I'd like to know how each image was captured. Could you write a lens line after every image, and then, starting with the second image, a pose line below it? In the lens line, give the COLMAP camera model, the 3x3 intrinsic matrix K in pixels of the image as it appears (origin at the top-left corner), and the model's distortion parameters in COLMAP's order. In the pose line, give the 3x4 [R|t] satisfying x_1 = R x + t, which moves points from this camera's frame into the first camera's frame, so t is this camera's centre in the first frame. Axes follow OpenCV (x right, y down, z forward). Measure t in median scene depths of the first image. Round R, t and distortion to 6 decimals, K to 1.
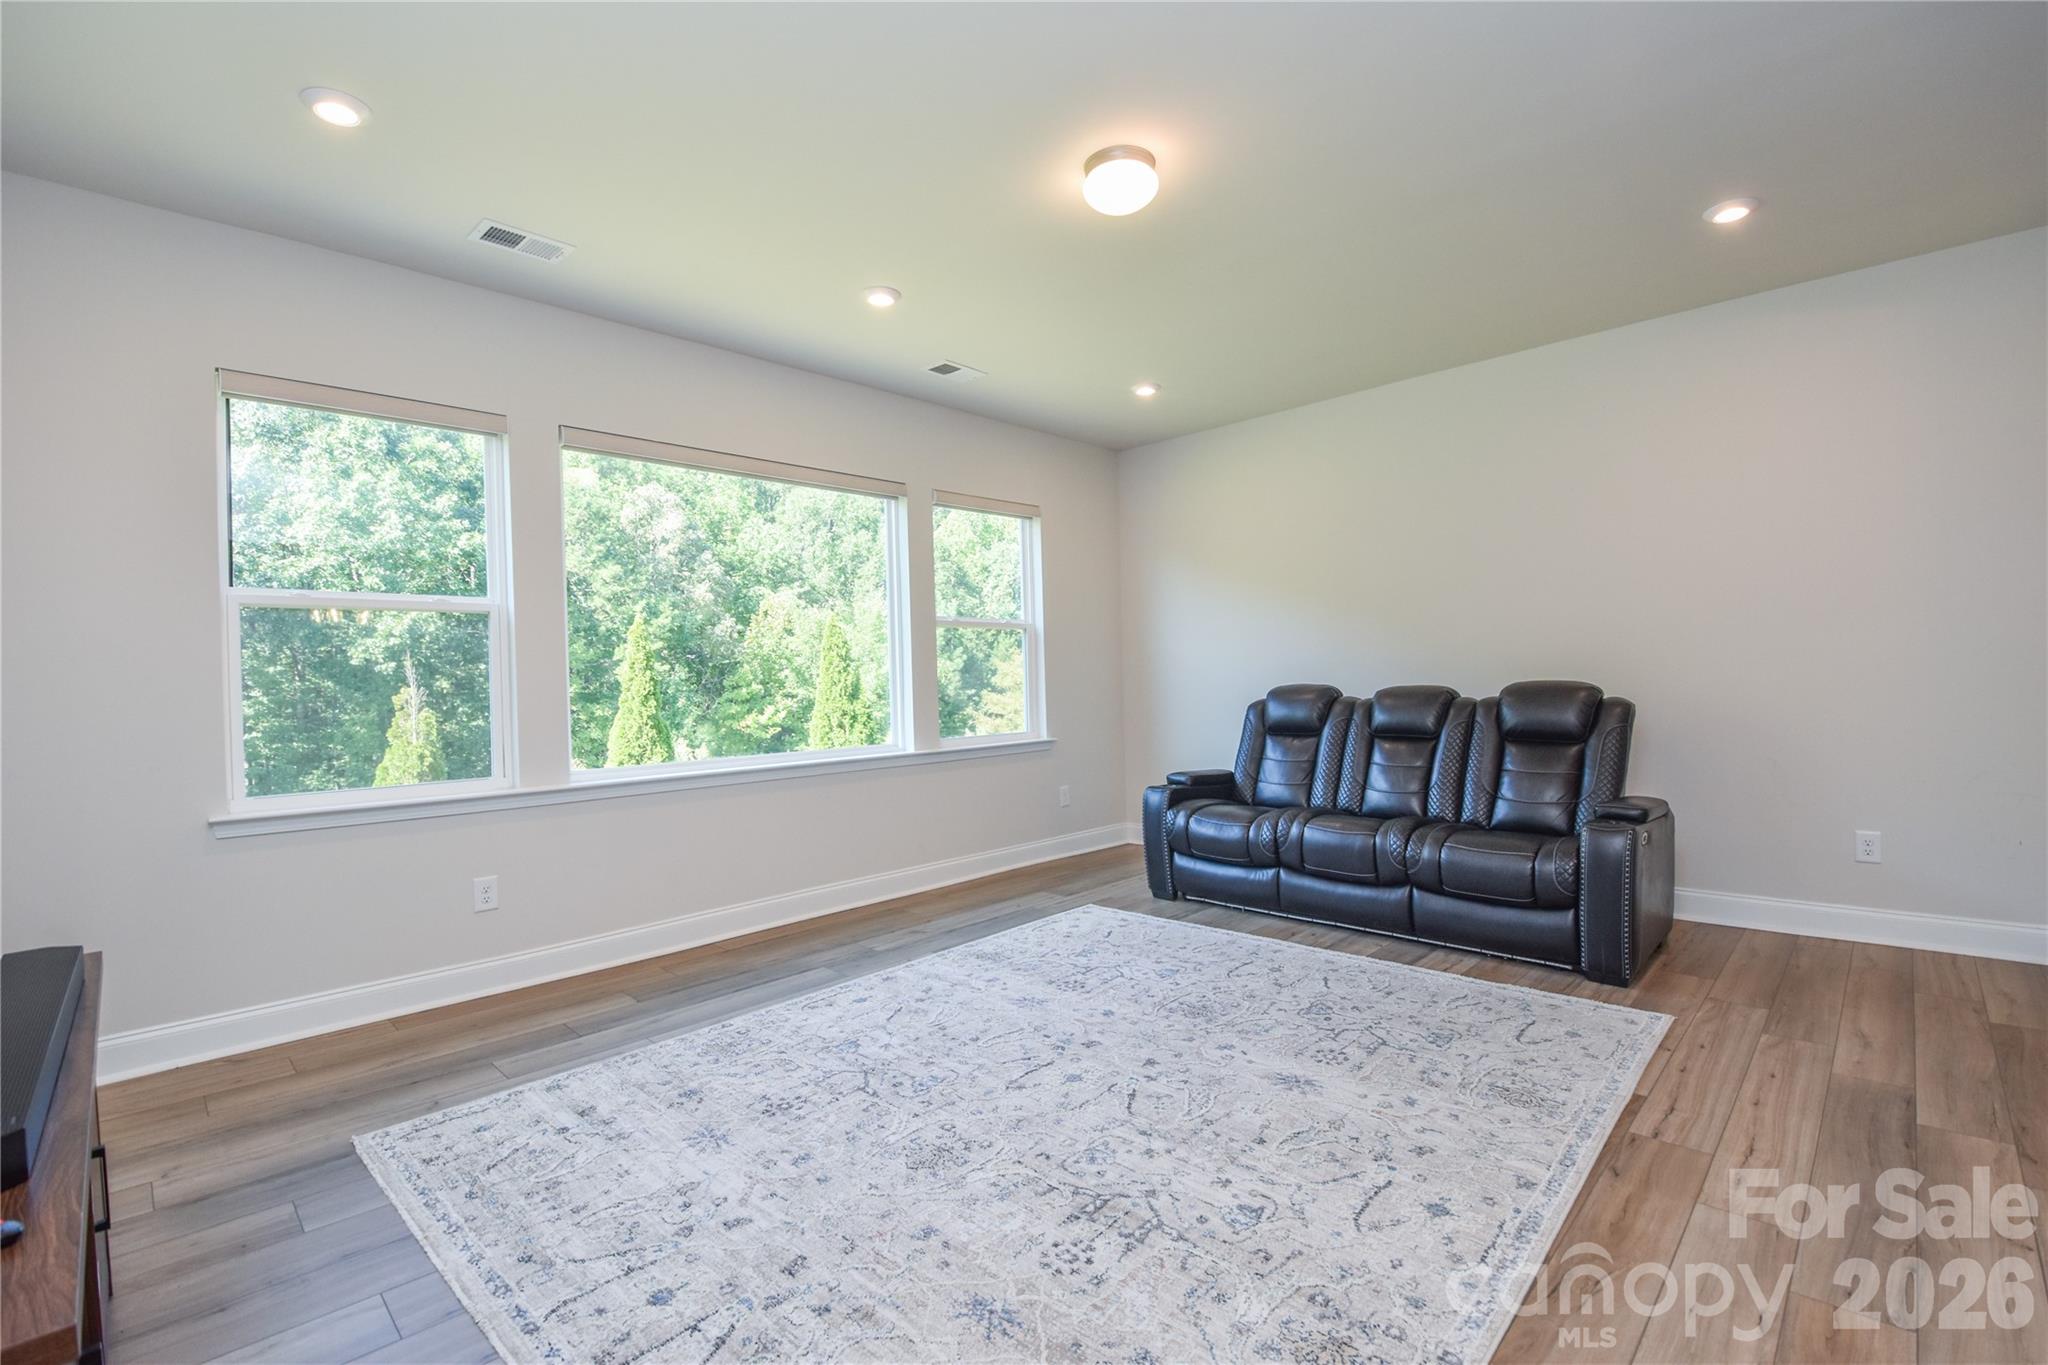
lens RADIAL K [[899.6, 0, 1027.5], [0, 899.6, 681.1], [0, 0, 1]] dist [0.015208, -0.021853]
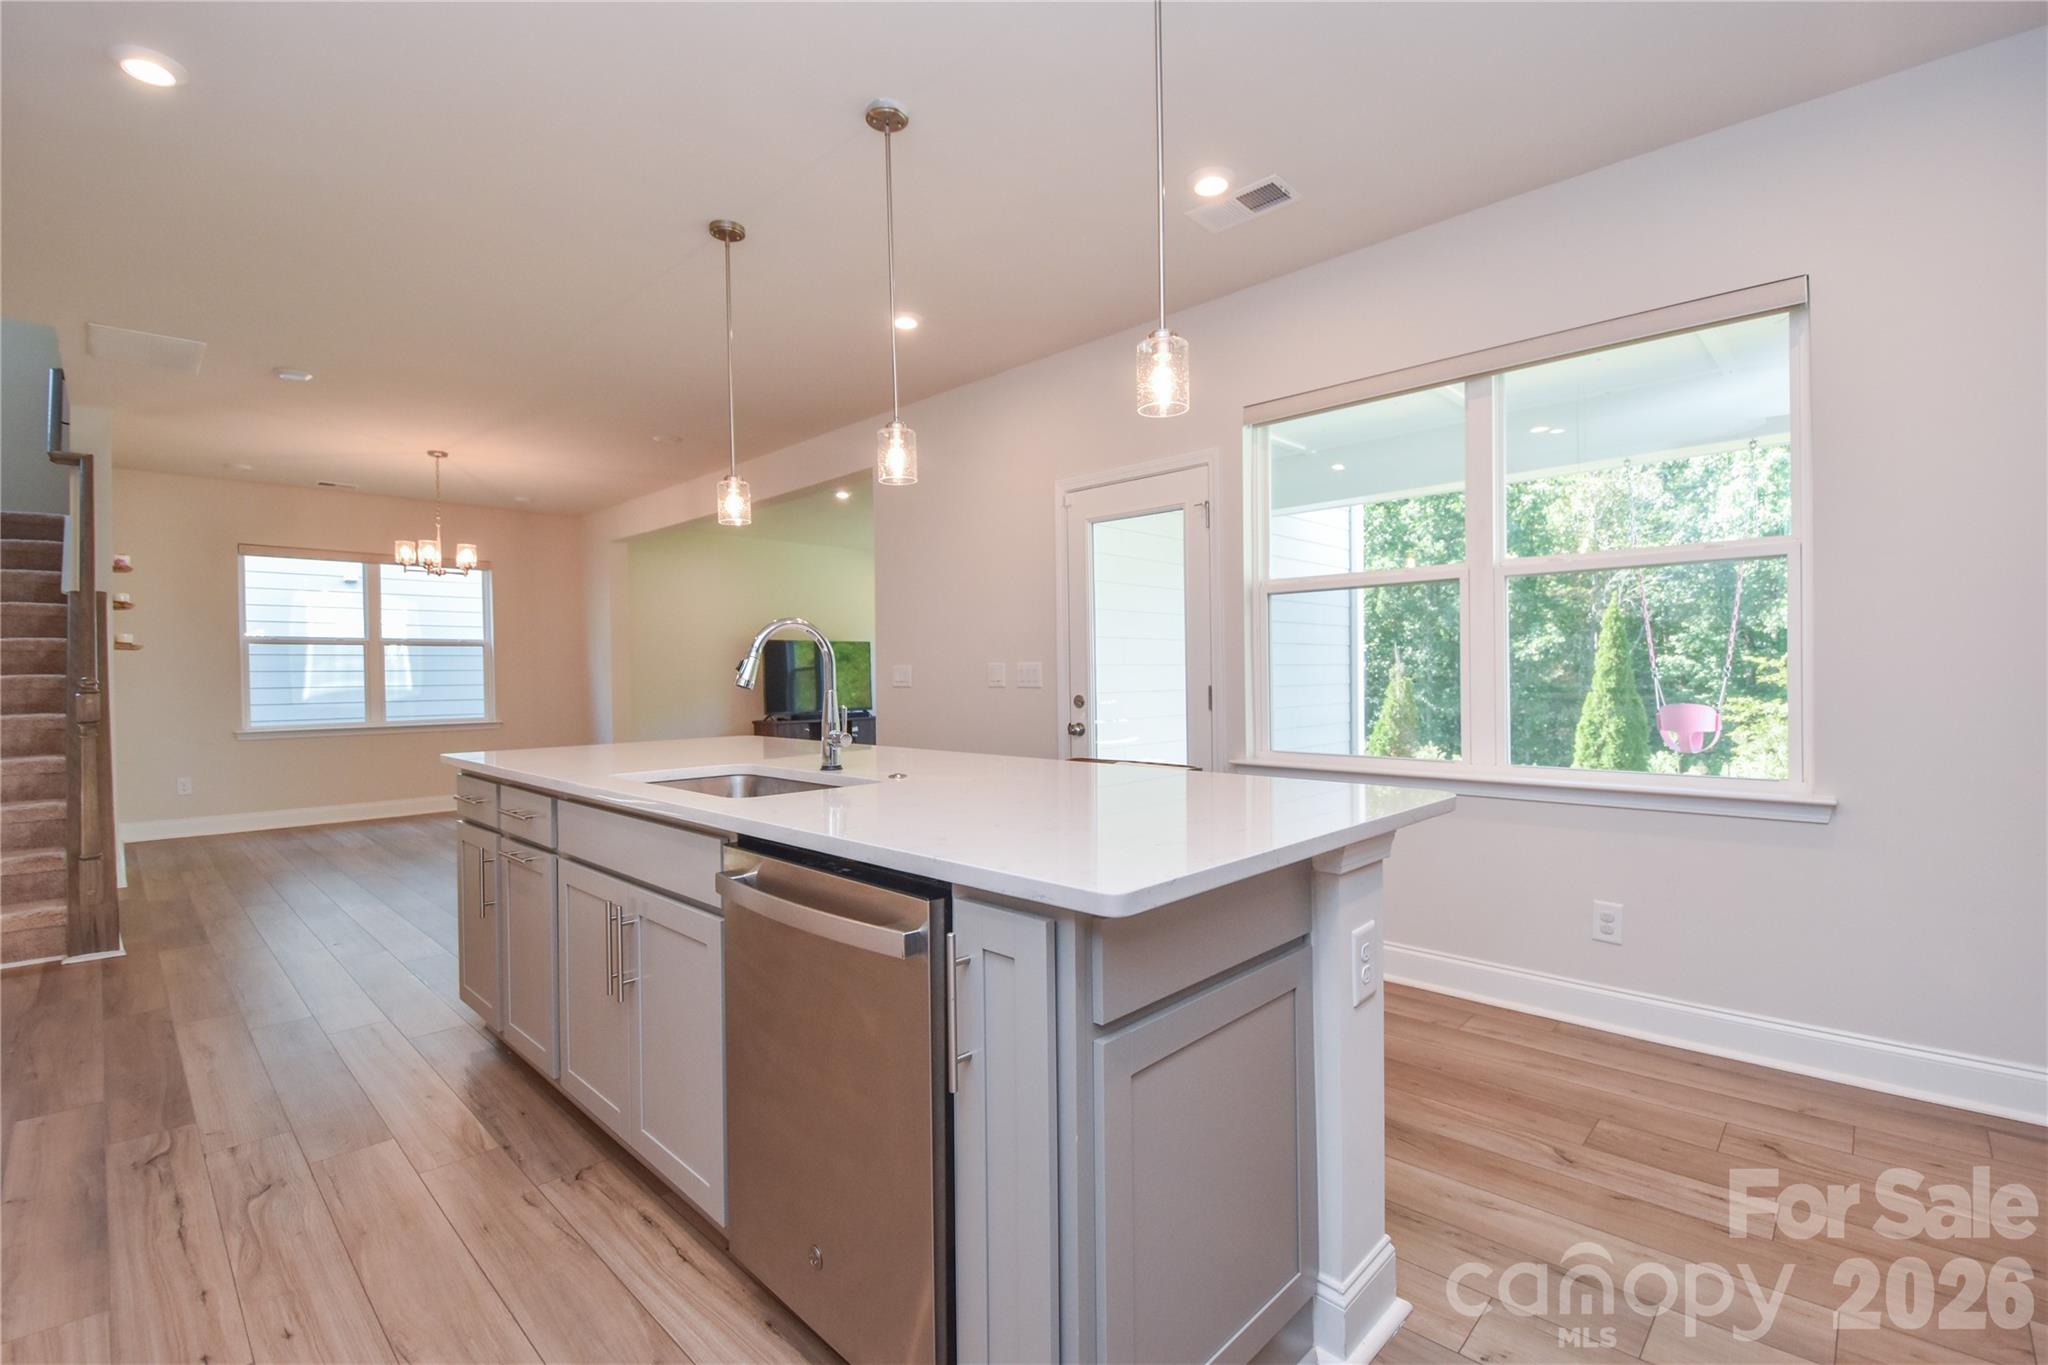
lens RADIAL K [[899.6, 0, 1027.5], [0, 899.6, 681.1], [0, 0, 1]] dist [0.015208, -0.021853]
pose [[0.012858, 0.033485, -0.999357, 2.744195], [0.012094, 0.999361, 0.033640, -0.069337], [0.999844, -0.012518, 0.012445, 1.022510]]
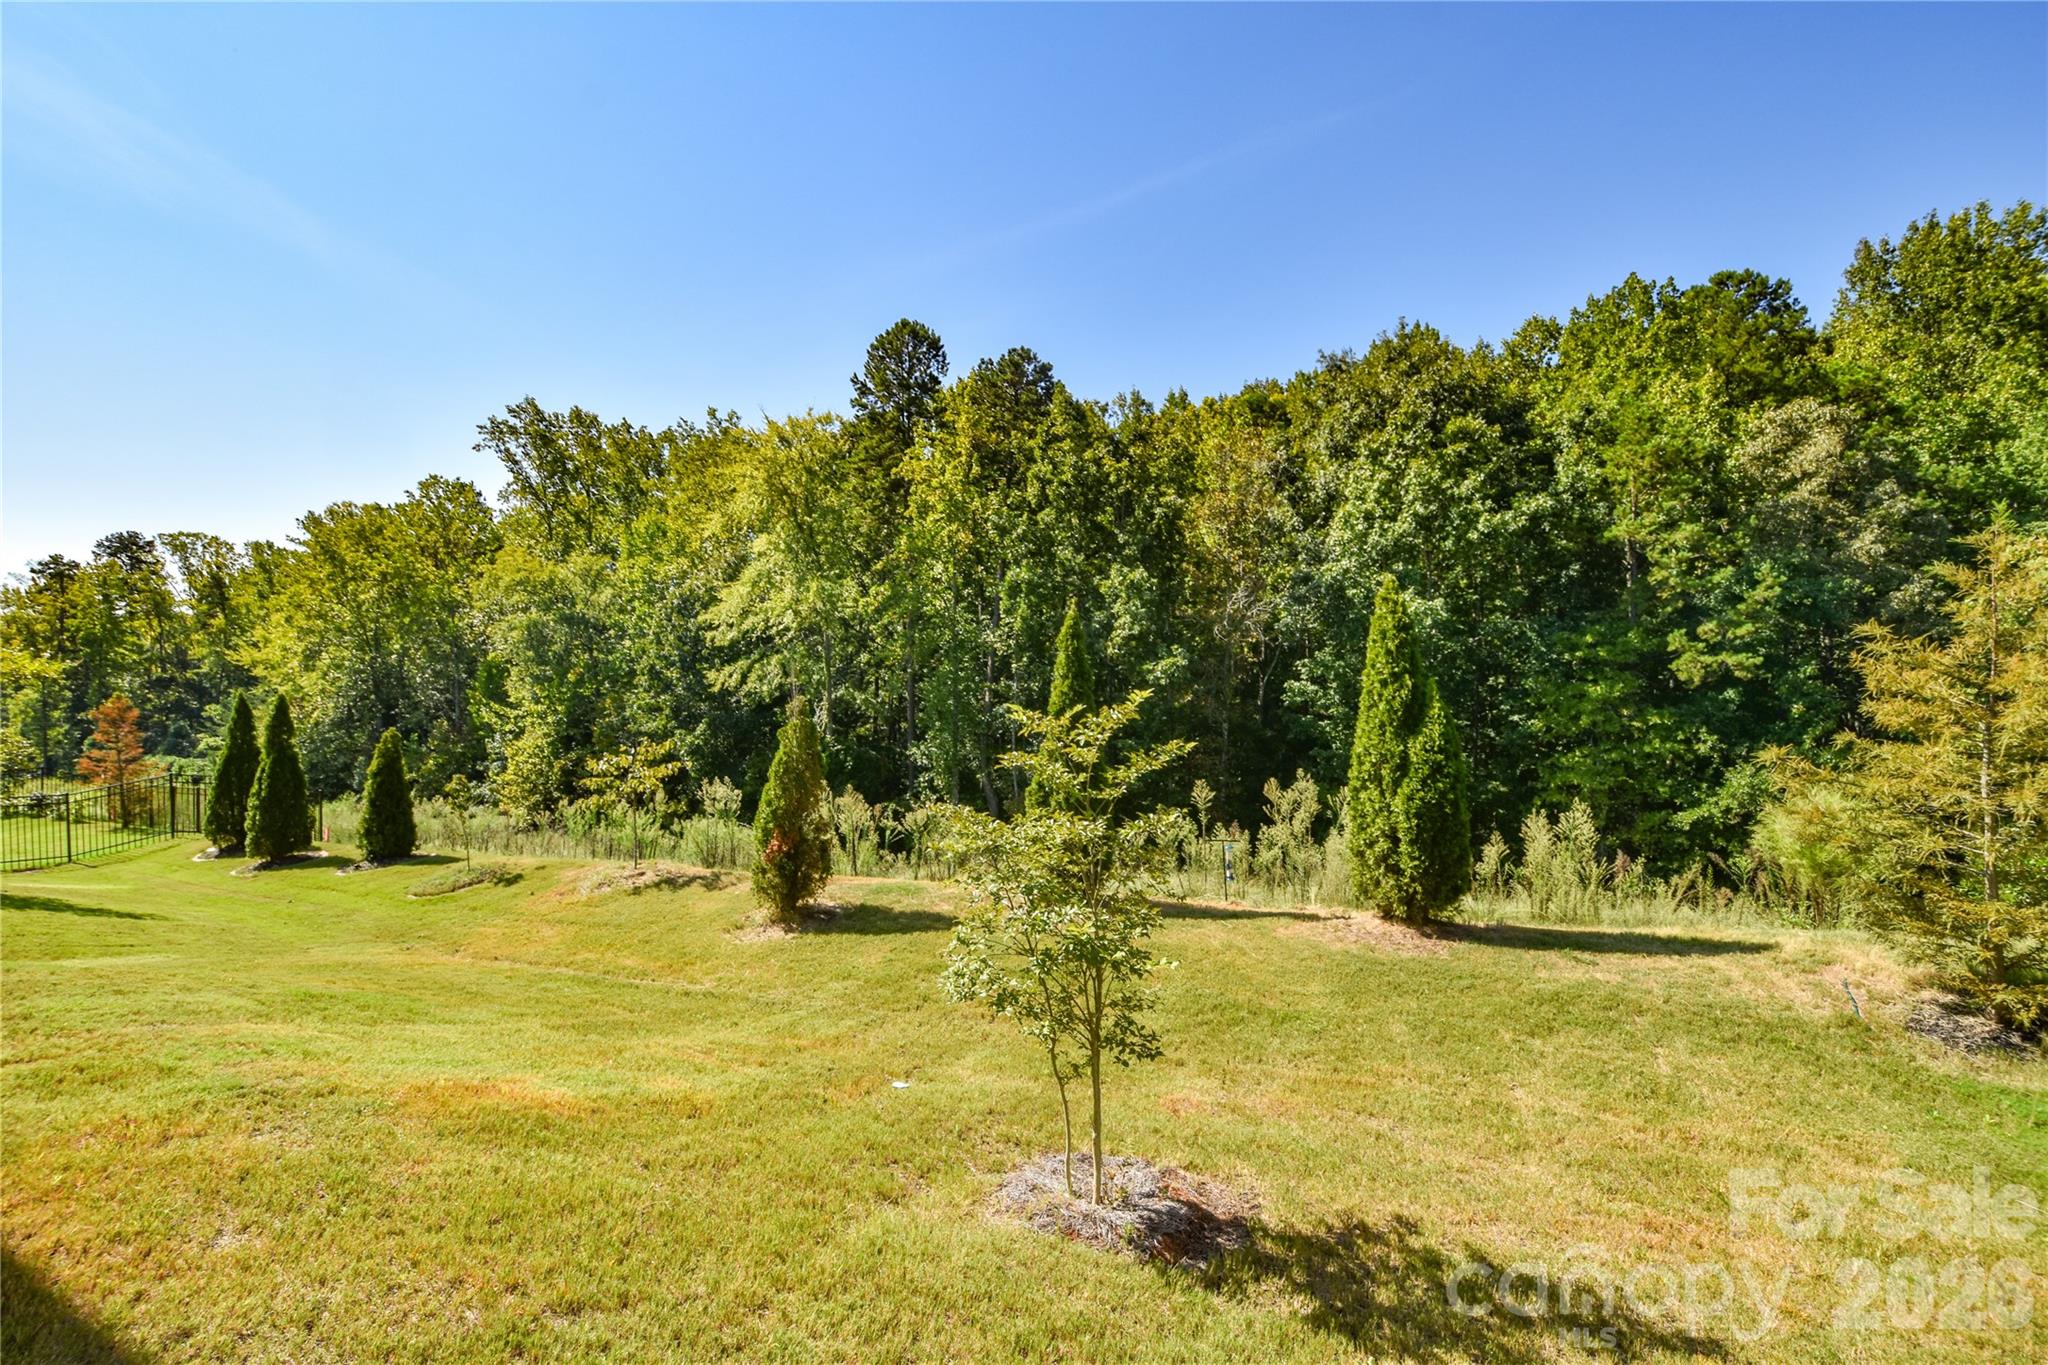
lens RADIAL K [[899.6, 0, 1027.5], [0, 899.6, 681.1], [0, 0, 1]] dist [0.015208, -0.021853]
pose [[0.279883, 0.018961, -0.959847, 1.216214], [-0.005884, 0.999820, 0.018035, -0.090021], [0.960016, 0.000600, 0.279944, 2.977920]]
